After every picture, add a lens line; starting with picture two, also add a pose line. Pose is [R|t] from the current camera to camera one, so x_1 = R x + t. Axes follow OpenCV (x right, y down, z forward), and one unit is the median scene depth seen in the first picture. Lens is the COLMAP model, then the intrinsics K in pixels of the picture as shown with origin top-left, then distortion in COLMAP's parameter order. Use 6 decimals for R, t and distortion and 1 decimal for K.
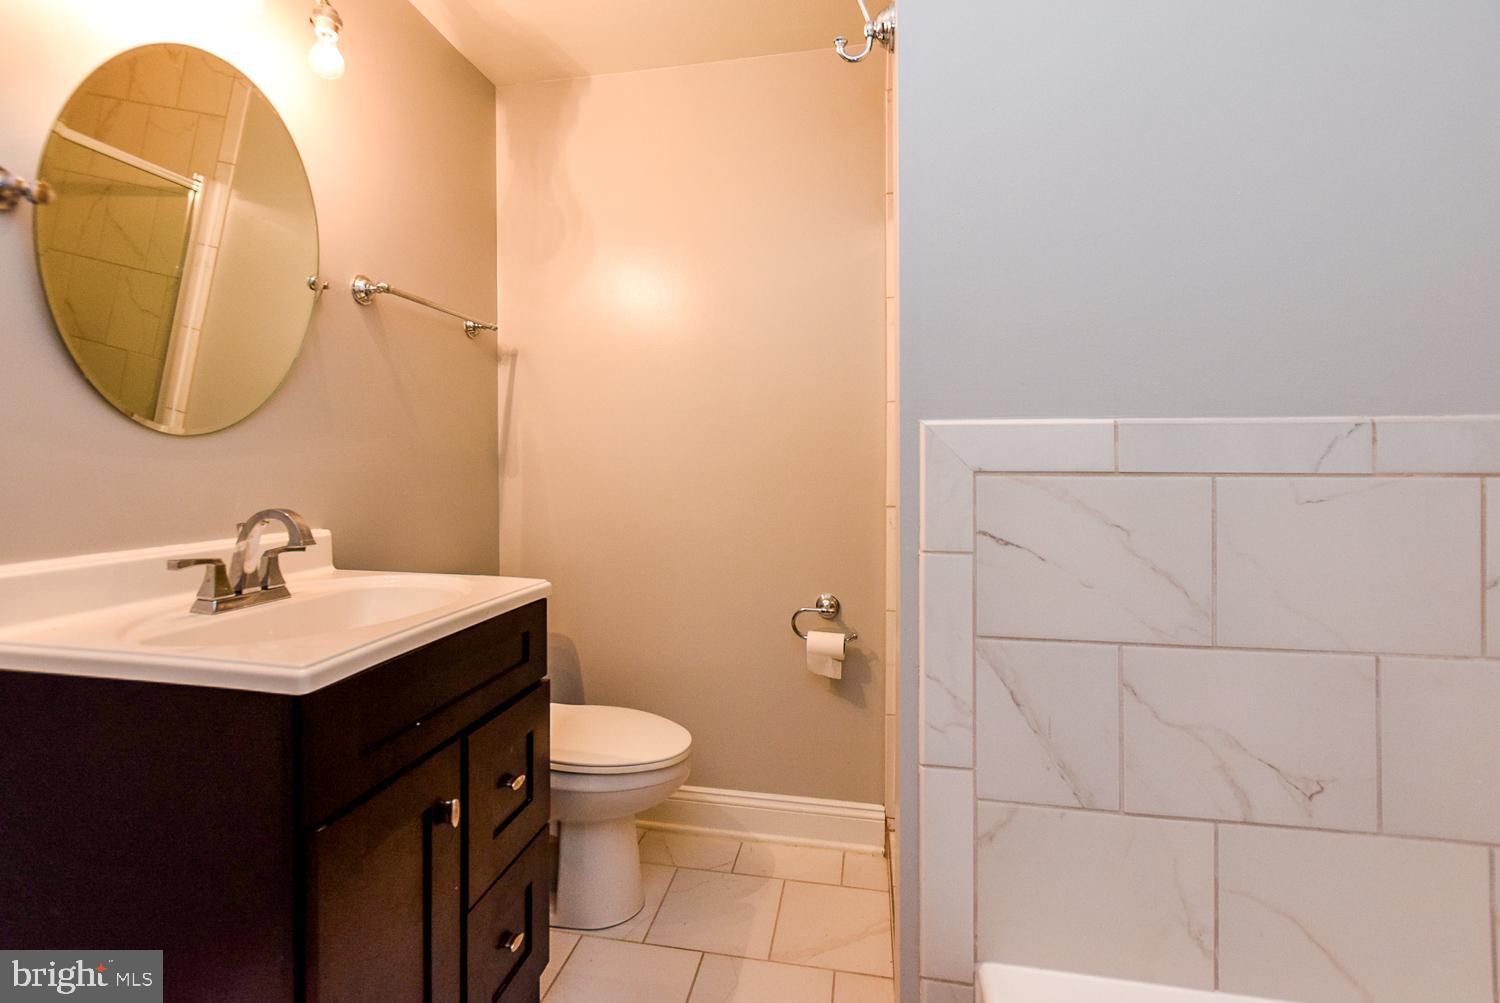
lens RADIAL K [[672.8, 0, 749.0], [0, 672.8, 467.0], [0, 0, 1]] dist [-0.008678, 0.000136]
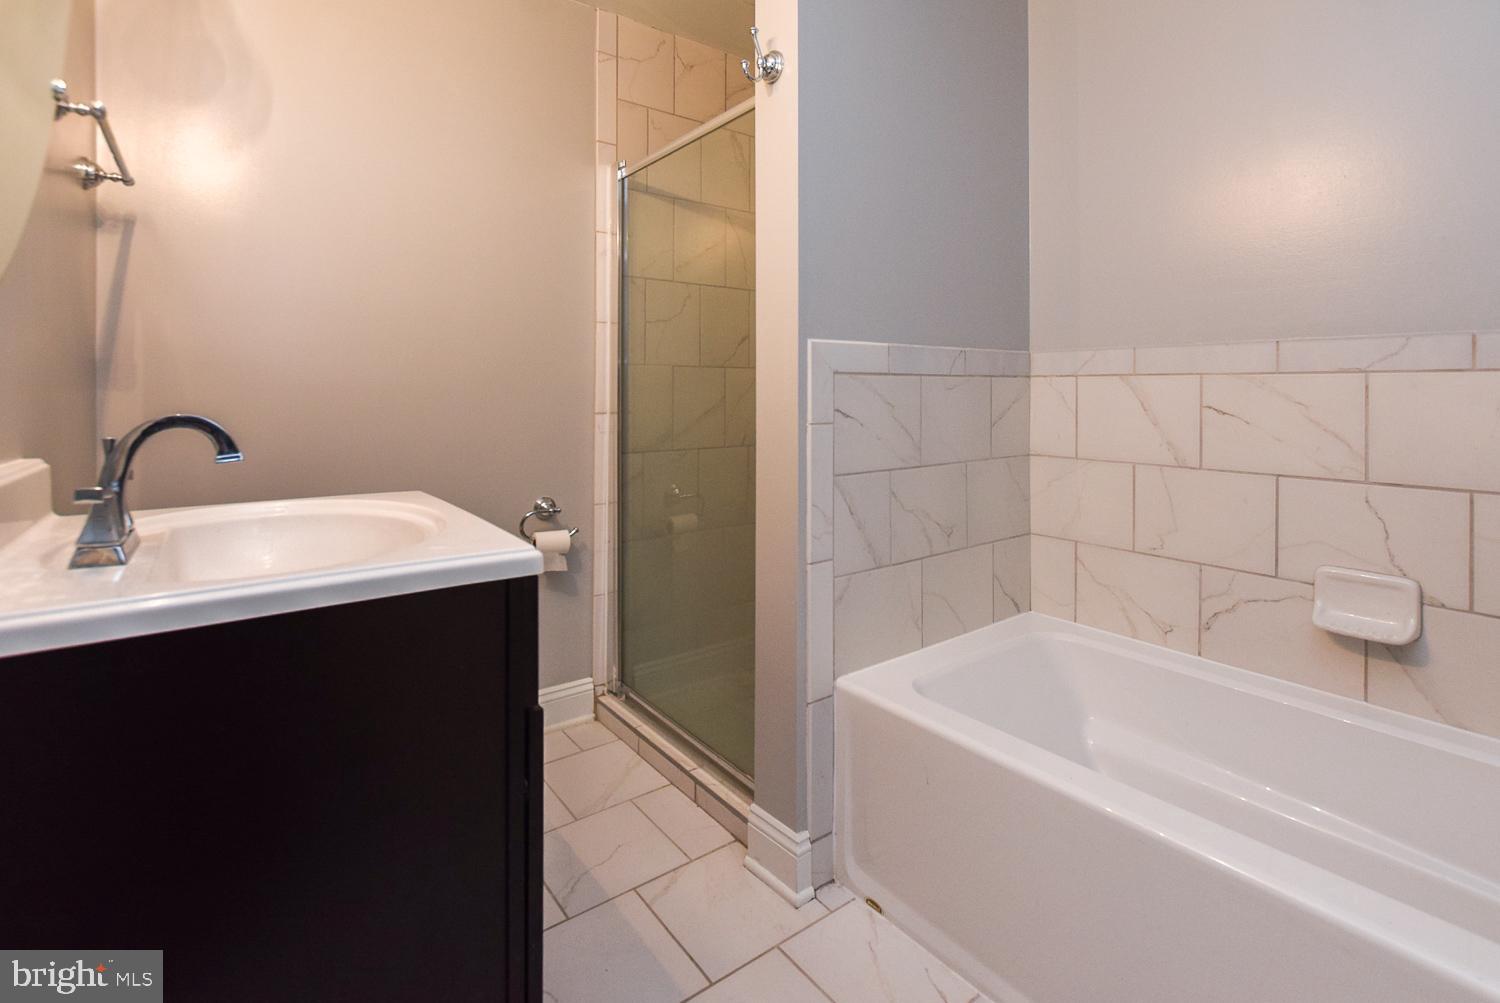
lens RADIAL K [[695.9, 0, 736.9], [0, 695.9, 398.1], [0, 0, 1]] dist [-0.011468, 0.000616]
pose [[0.682440, -0.012603, 0.730833, -1.020414], [0.009204, 0.999920, 0.008648, 0.050916], [-0.730883, 0.000825, 0.682502, 0.036771]]
